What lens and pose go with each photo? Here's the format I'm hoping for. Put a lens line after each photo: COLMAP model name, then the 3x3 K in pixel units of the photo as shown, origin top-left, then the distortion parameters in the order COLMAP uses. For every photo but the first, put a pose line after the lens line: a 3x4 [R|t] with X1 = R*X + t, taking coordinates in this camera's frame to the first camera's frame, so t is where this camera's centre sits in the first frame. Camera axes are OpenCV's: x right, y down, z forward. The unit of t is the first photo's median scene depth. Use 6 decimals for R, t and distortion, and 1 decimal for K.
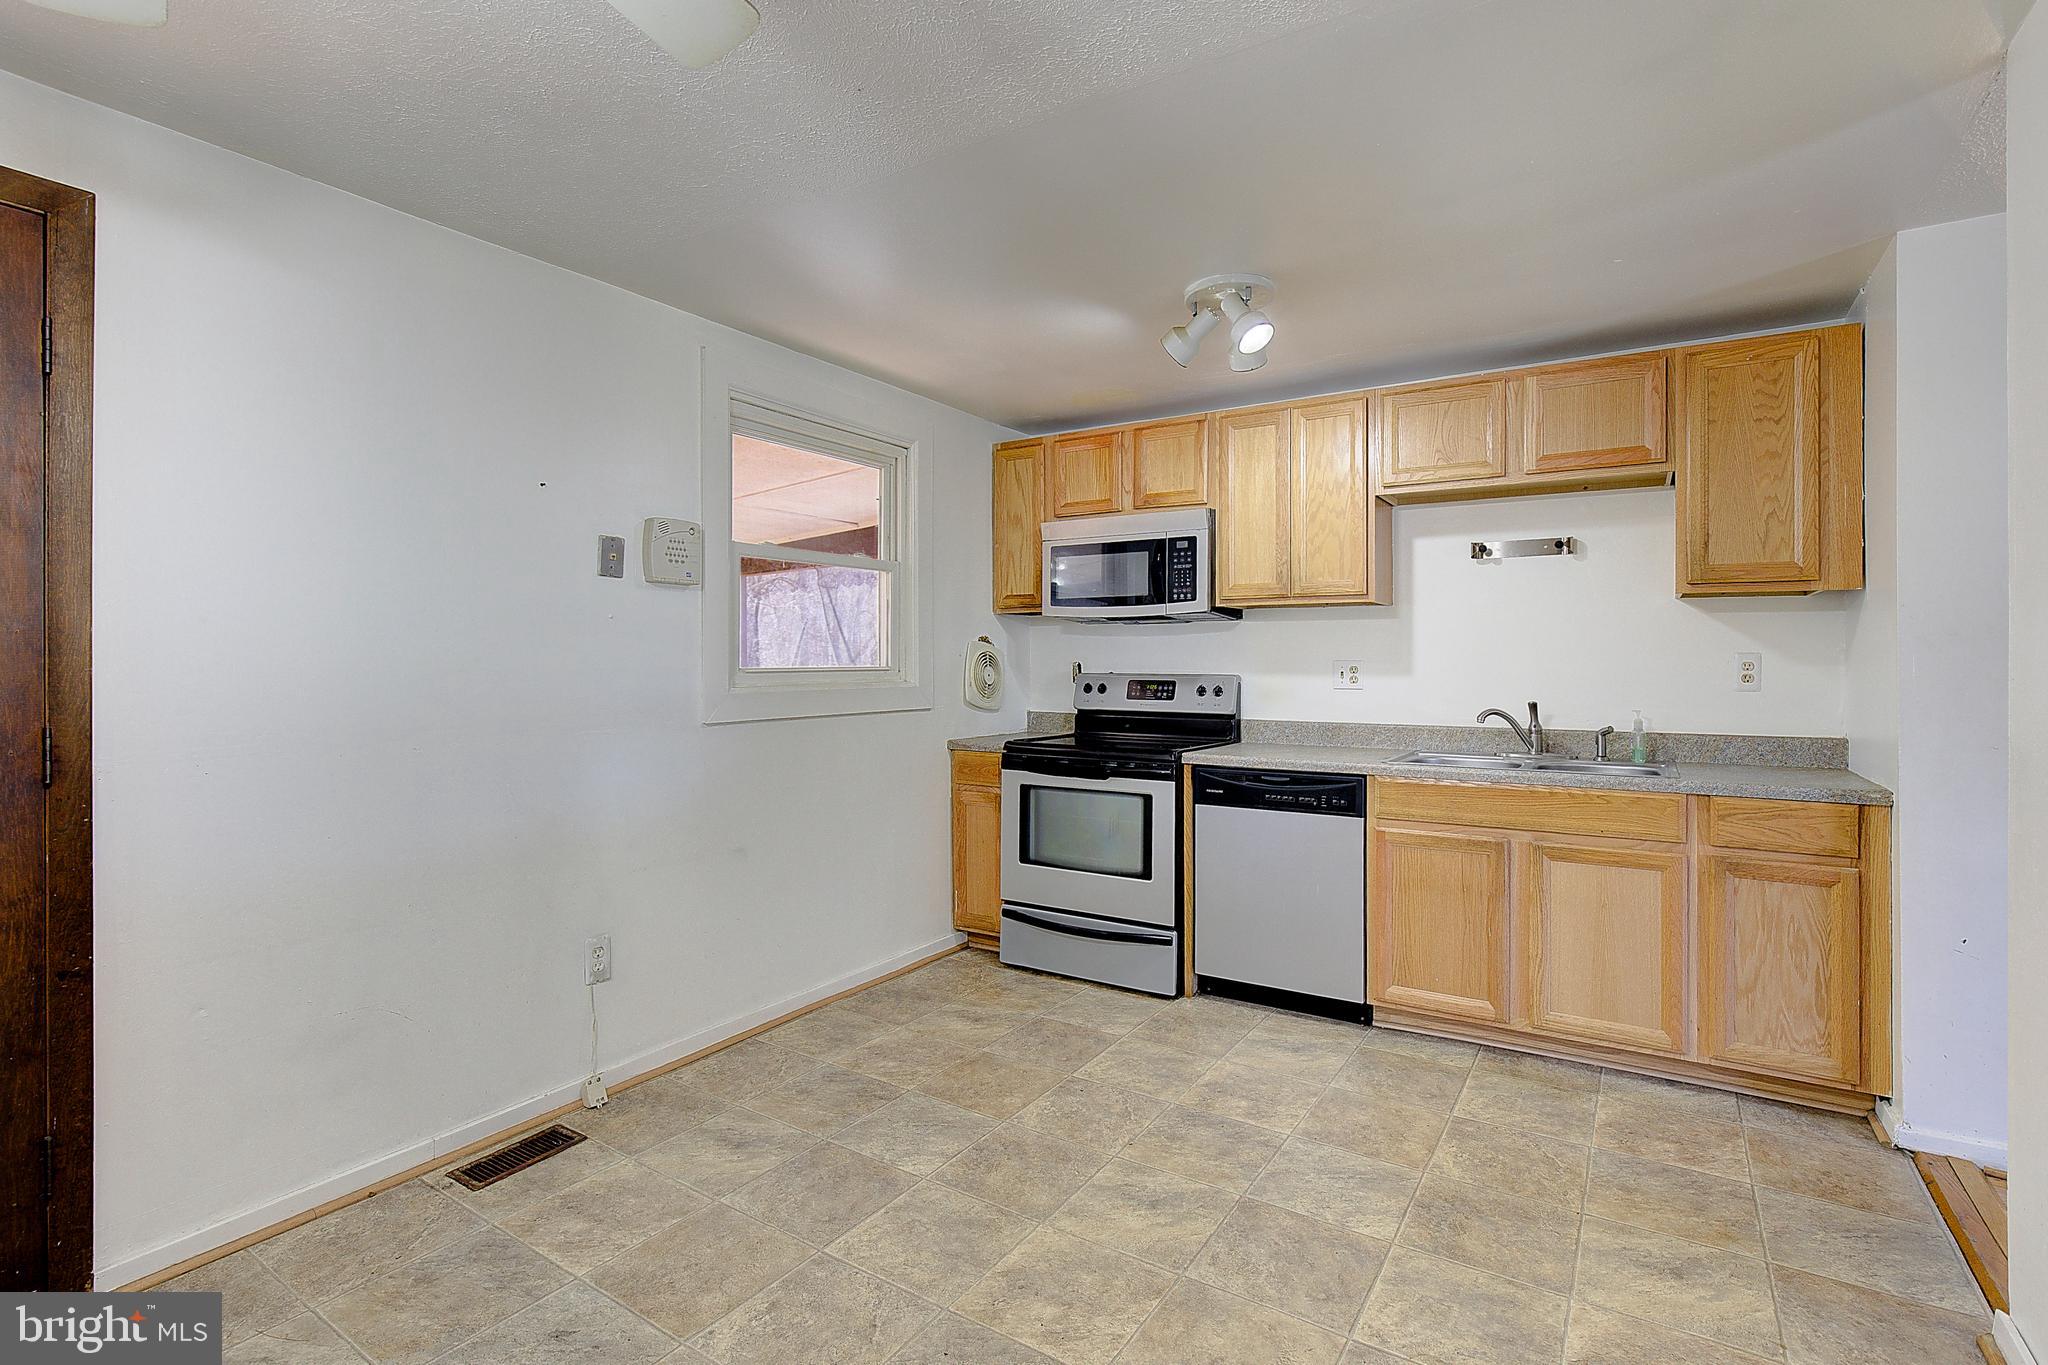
lens RADIAL K [[962.0, 0, 1024.0], [0, 962.0, 682.5], [0, 0, 1]] dist [-0.003038, -0.000392]
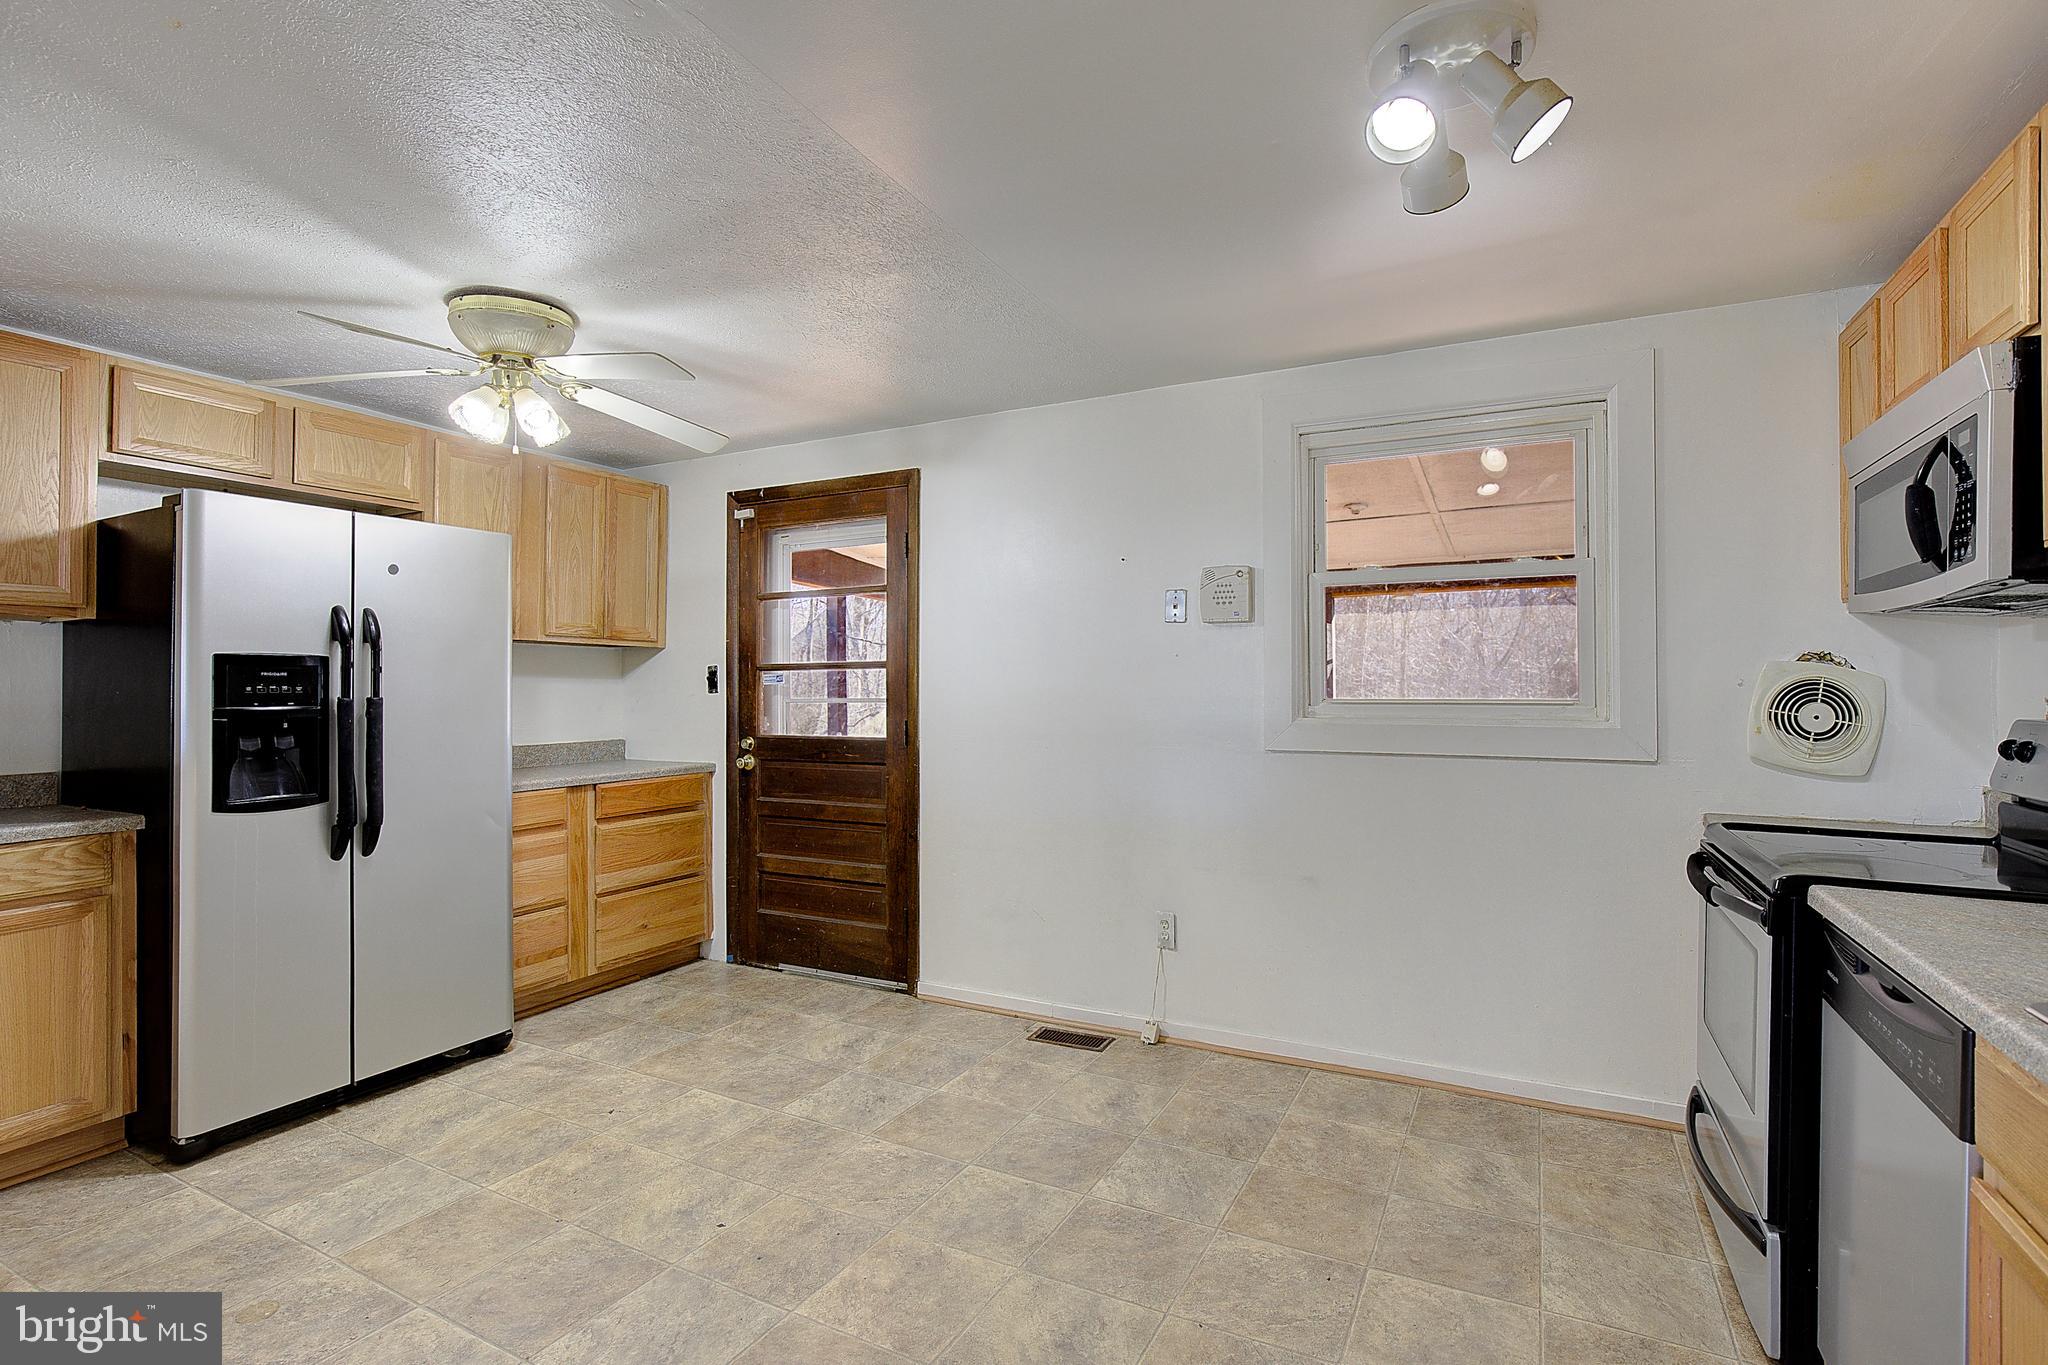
lens RADIAL K [[940.6, 0, 1052.0], [0, 940.6, 696.5], [0, 0, 1]] dist [-0.006123, -0.000334]
pose [[0.122310, 0.011521, -0.992425, 0.677926], [-0.023291, 0.999691, 0.008735, -0.019749], [0.992219, 0.022046, 0.122541, 0.635958]]
